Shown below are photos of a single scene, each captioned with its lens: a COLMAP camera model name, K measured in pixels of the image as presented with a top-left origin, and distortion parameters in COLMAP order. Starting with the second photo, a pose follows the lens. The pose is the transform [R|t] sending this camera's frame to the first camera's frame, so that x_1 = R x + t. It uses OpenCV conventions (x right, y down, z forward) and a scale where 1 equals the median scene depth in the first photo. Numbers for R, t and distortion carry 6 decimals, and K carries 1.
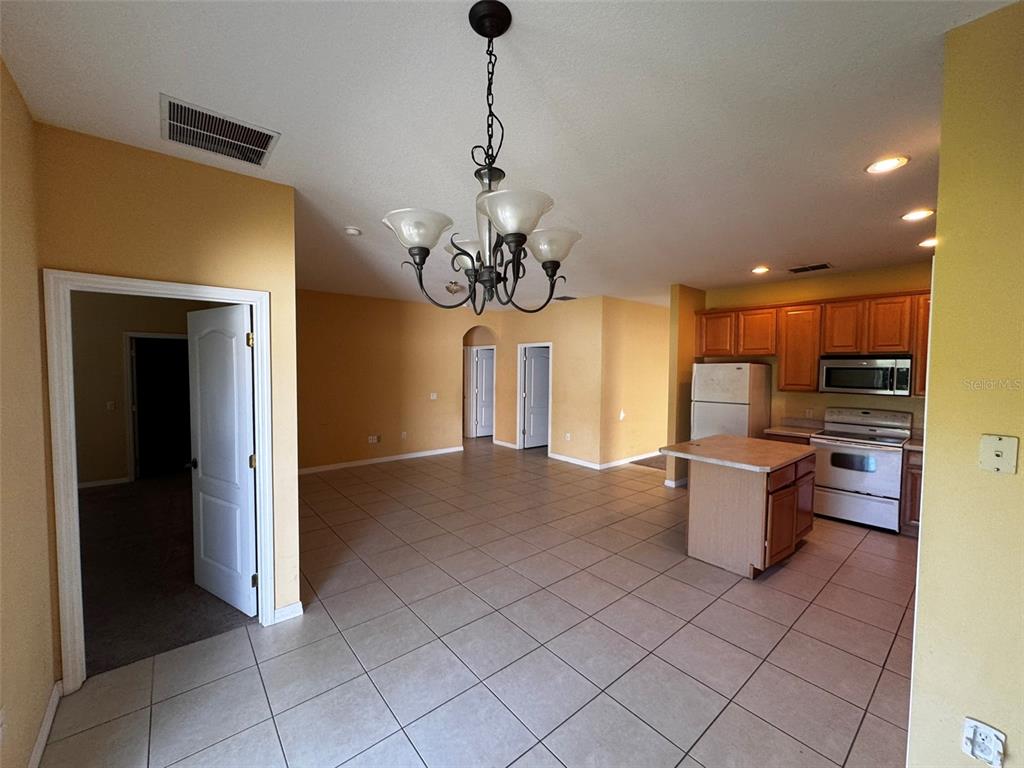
lens RADIAL K [[410.4, 0, 512.7], [0, 410.4, 381.2], [0, 0, 1]] dist [-0.003713, 0.000205]
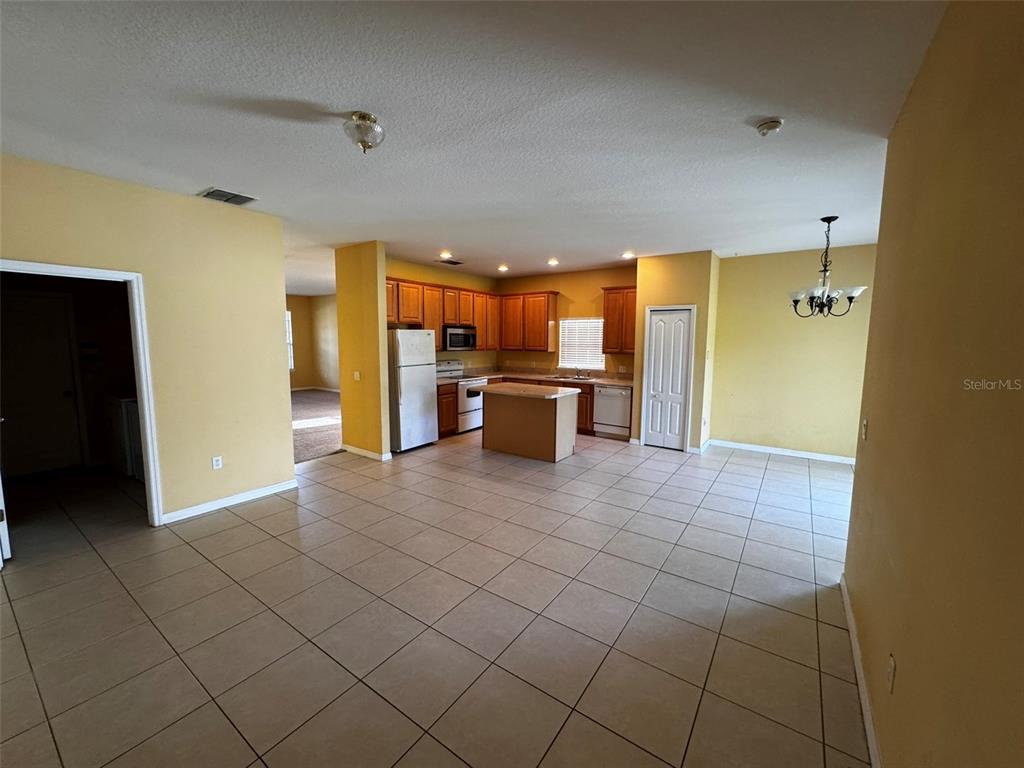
lens RADIAL K [[410.4, 0, 508.6], [0, 410.4, 384.1], [0, 0, 1]] dist [-0.003713, 0.000205]
pose [[-0.253434, -0.117915, 0.960139, -0.654982], [0.025252, 0.991398, 0.128420, -0.035427], [-0.967023, 0.056791, -0.248276, 1.083762]]
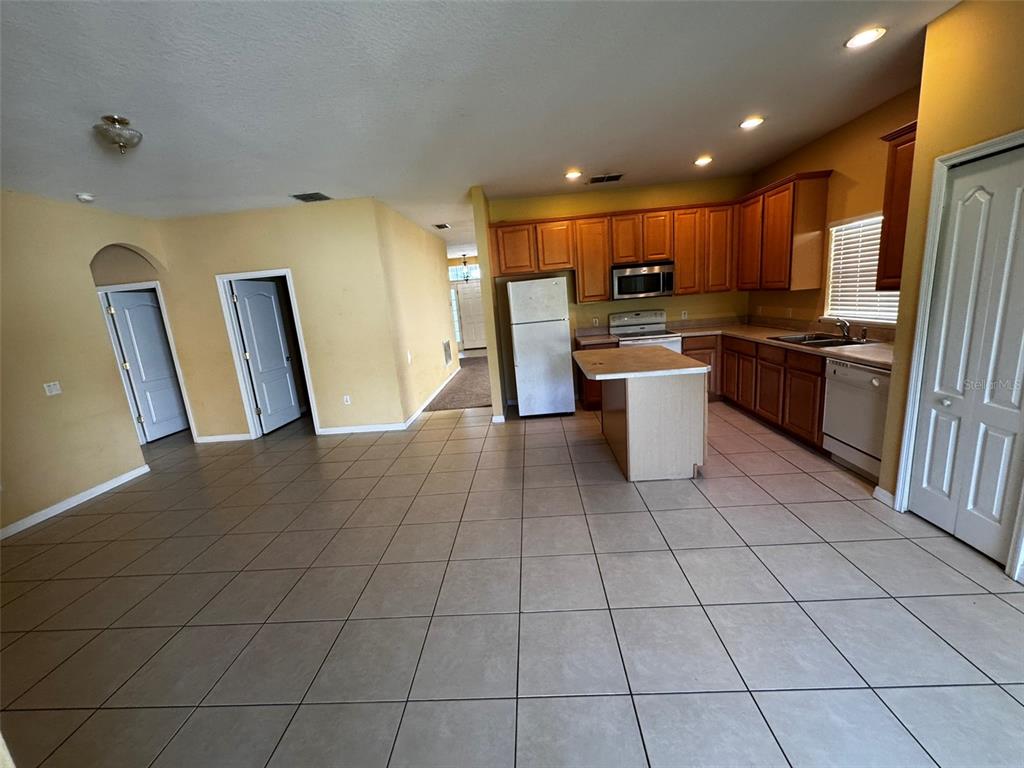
lens RADIAL K [[410.4, 0, 511.8], [0, 410.4, 382.9], [0, 0, 1]] dist [-0.003713, 0.000205]
pose [[0.670117, -0.218681, 0.709311, -0.255535], [0.116741, 0.974773, 0.190233, 0.001563], [-0.733017, -0.044673, 0.678741, 0.413092]]
